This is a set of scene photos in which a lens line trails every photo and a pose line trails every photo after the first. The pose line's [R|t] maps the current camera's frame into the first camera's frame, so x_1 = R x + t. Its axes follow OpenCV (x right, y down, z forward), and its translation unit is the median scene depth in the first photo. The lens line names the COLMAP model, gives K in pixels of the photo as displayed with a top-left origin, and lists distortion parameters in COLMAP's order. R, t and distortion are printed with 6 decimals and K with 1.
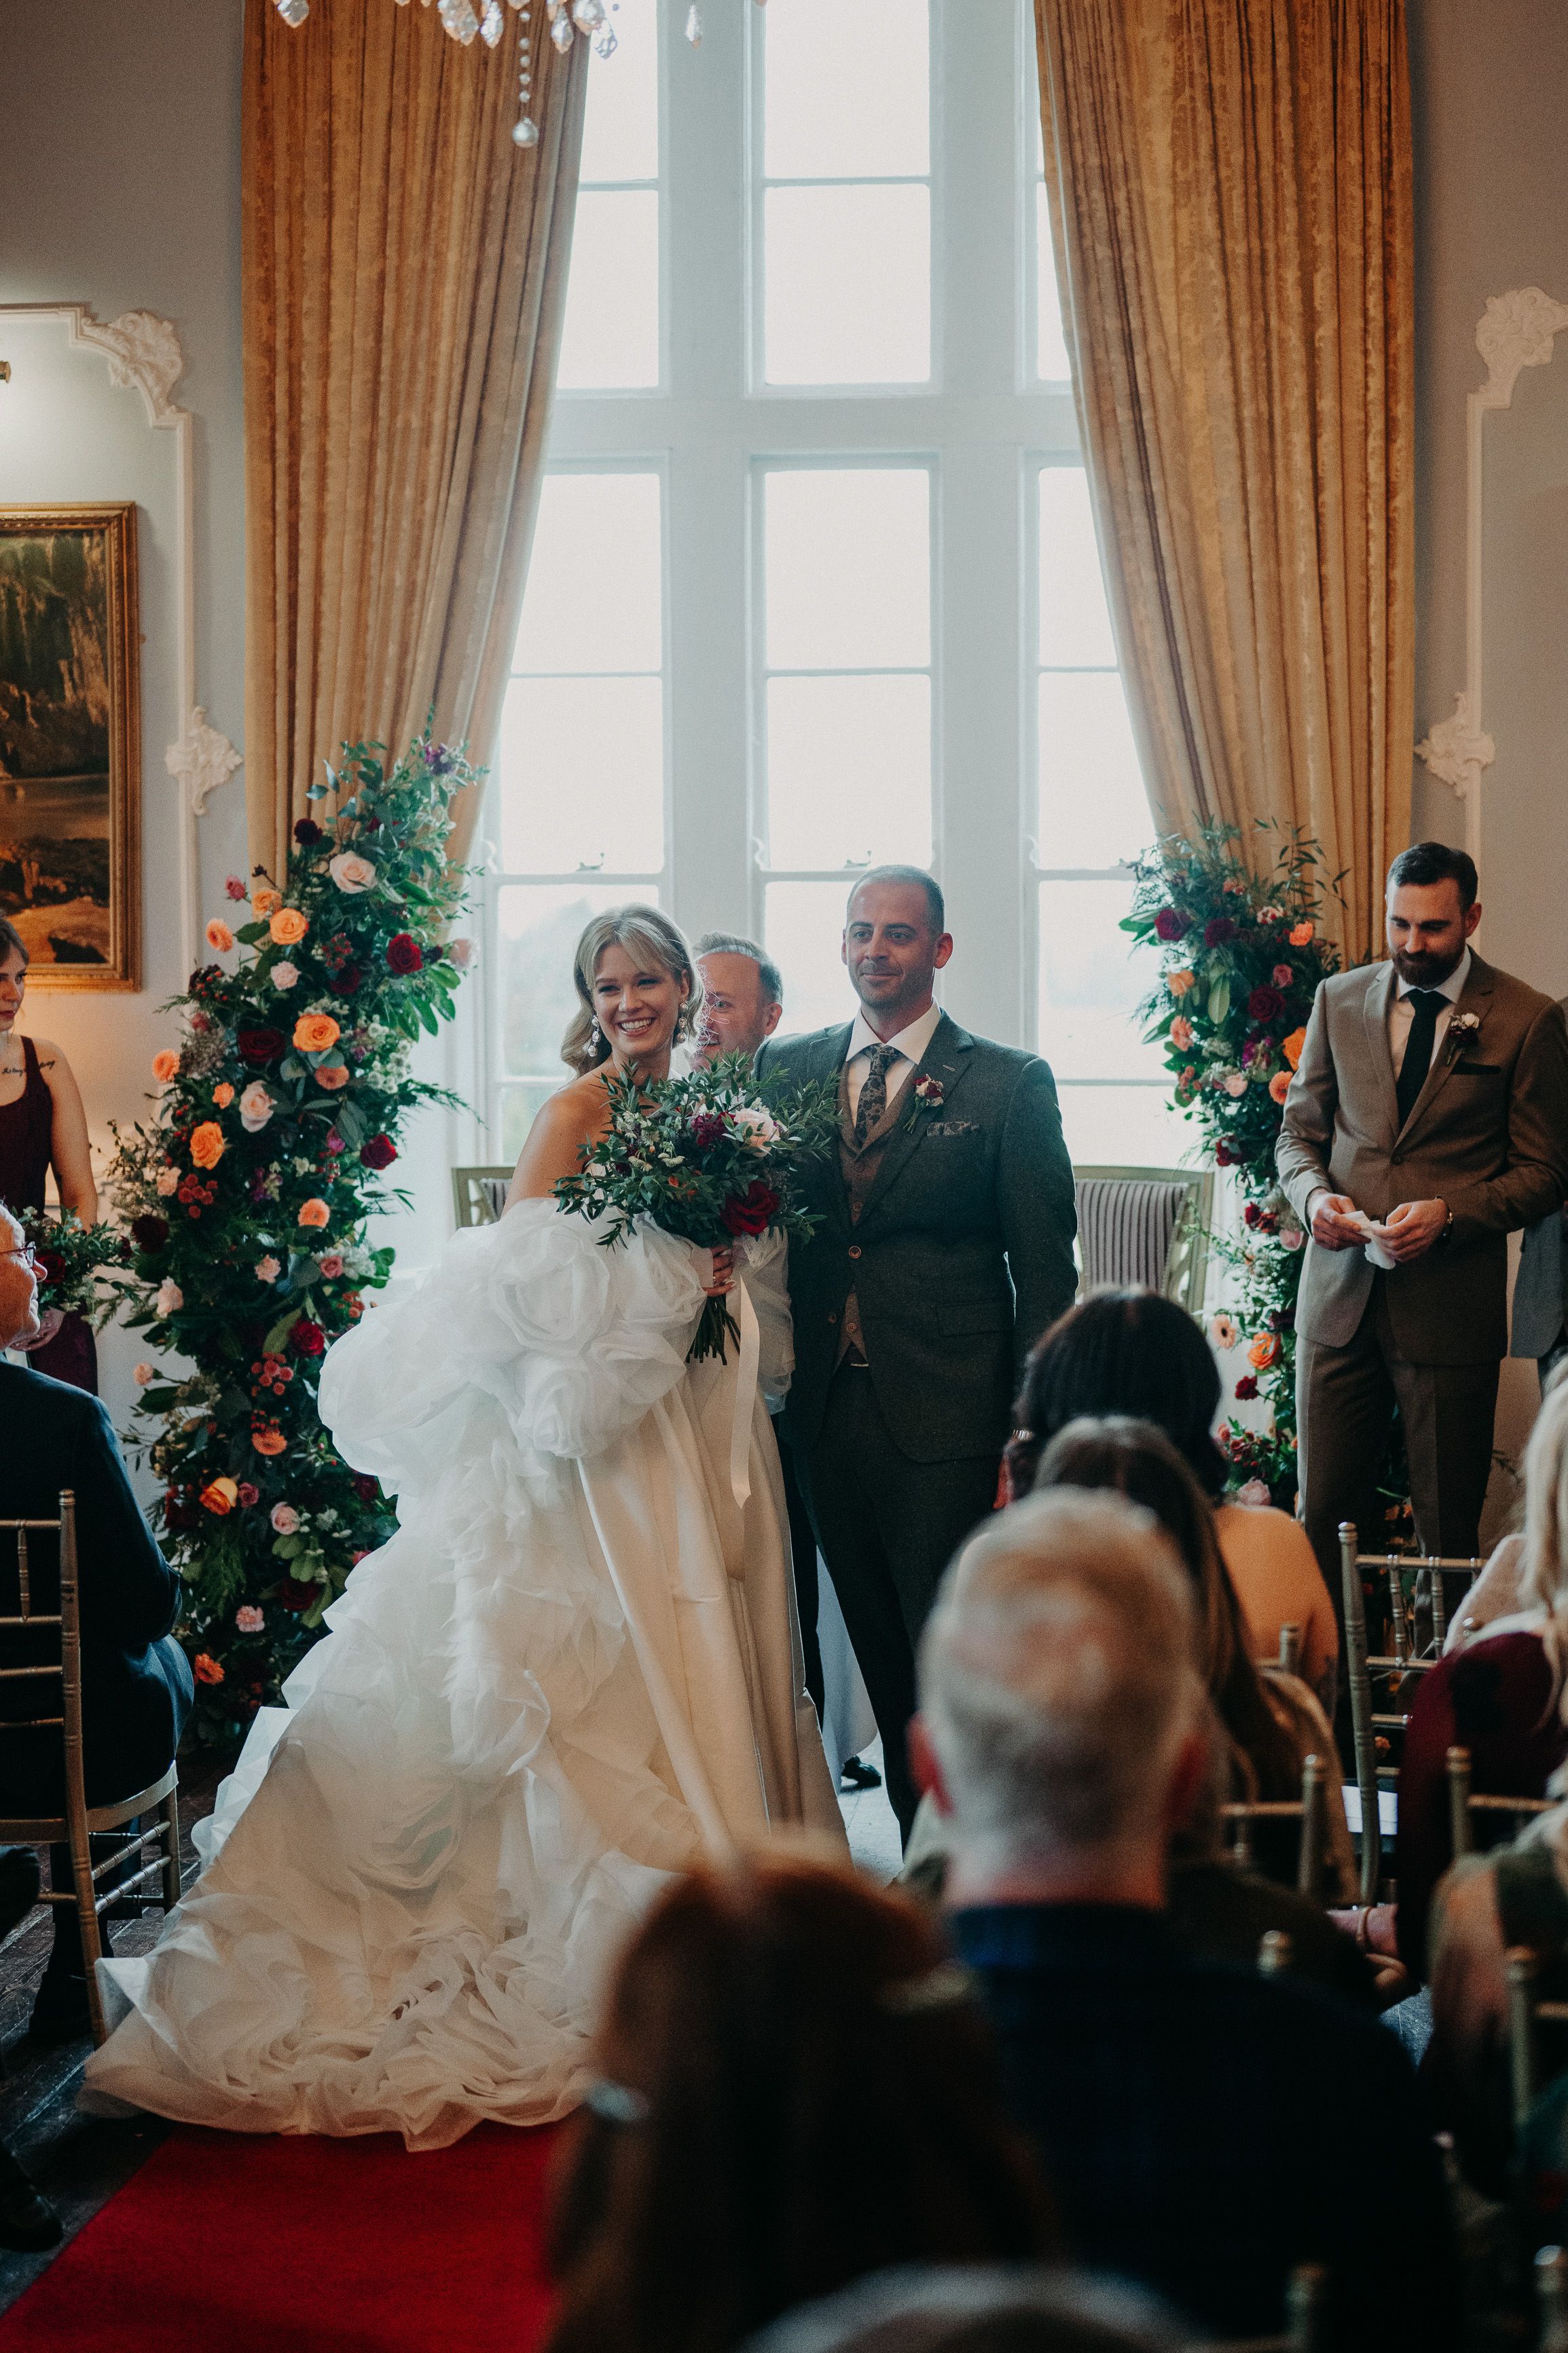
lens RADIAL K [[3845.5, 0, 783.1], [0, 3845.5, 1151.0], [0, 0, 1]] dist [0.011124, -0.349640]
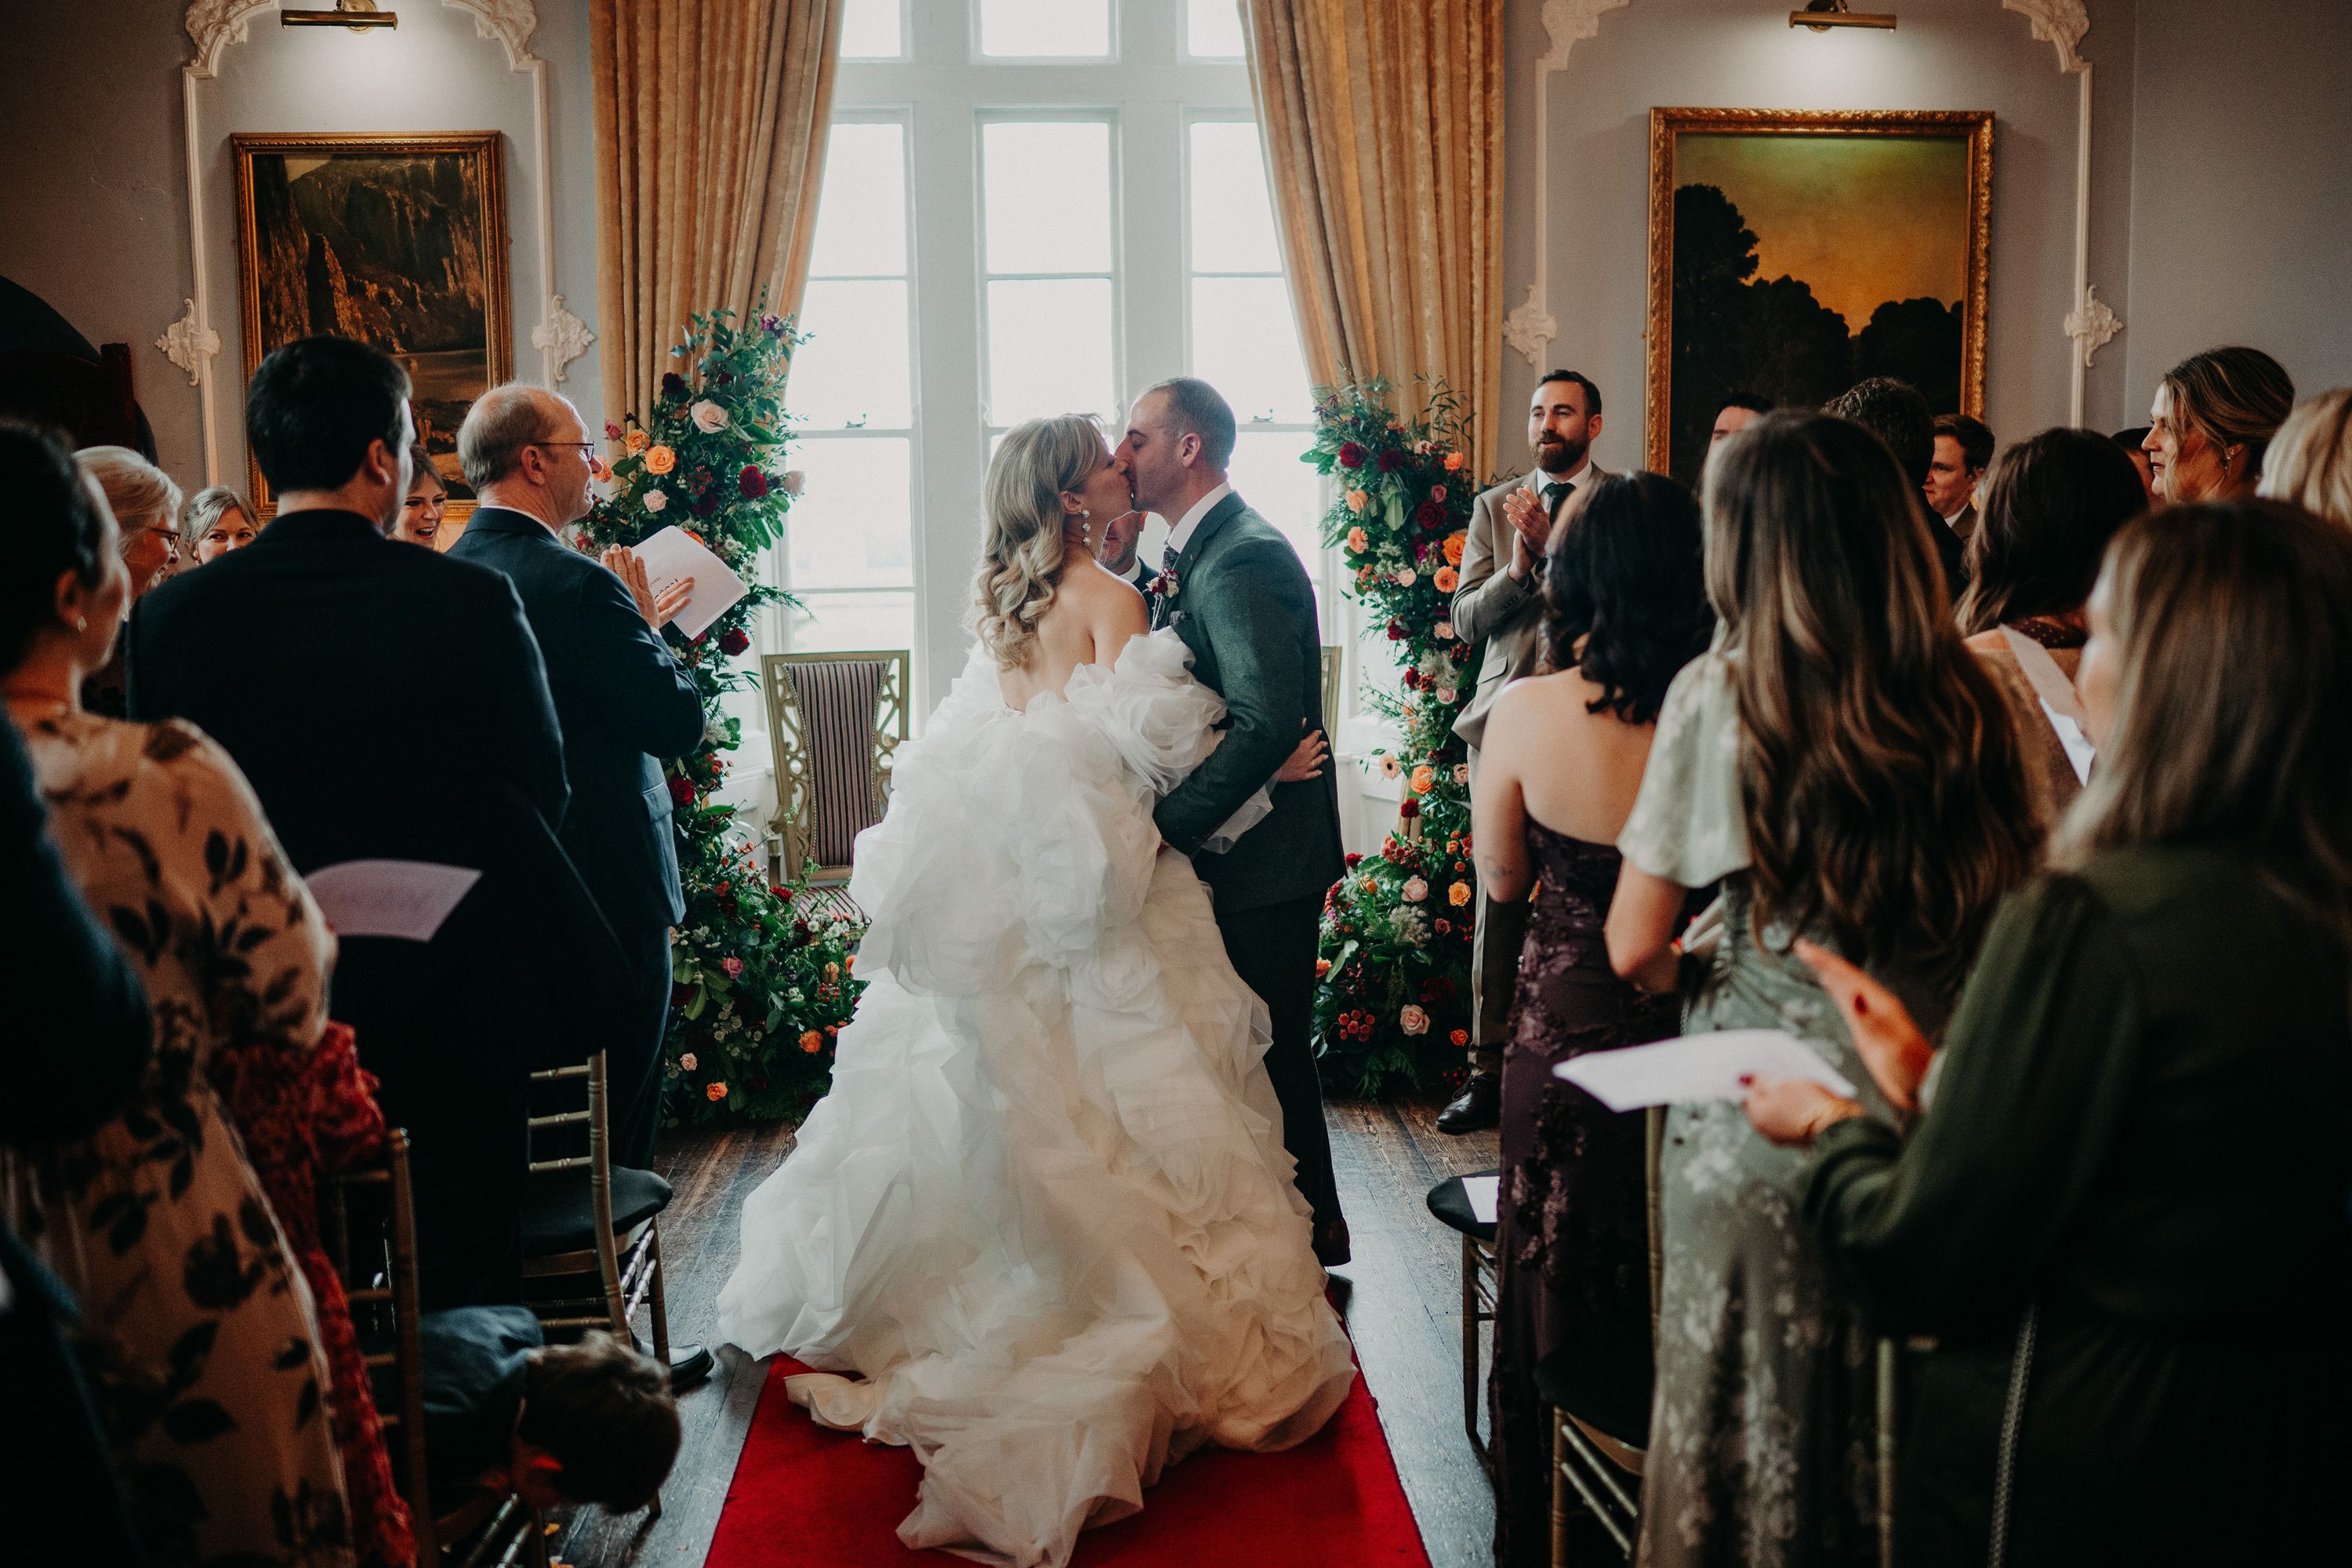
lens RADIAL K [[2280.1, 0, 1176.0], [0, 2280.1, 784.0], [0, 0, 1]] dist [-0.022086, -0.021588]
pose [[0.986778, -0.028279, 0.159591, -0.077078], [0.018611, 0.997918, 0.061757, 0.003093], [-0.161005, -0.057970, 0.985250, 0.224551]]
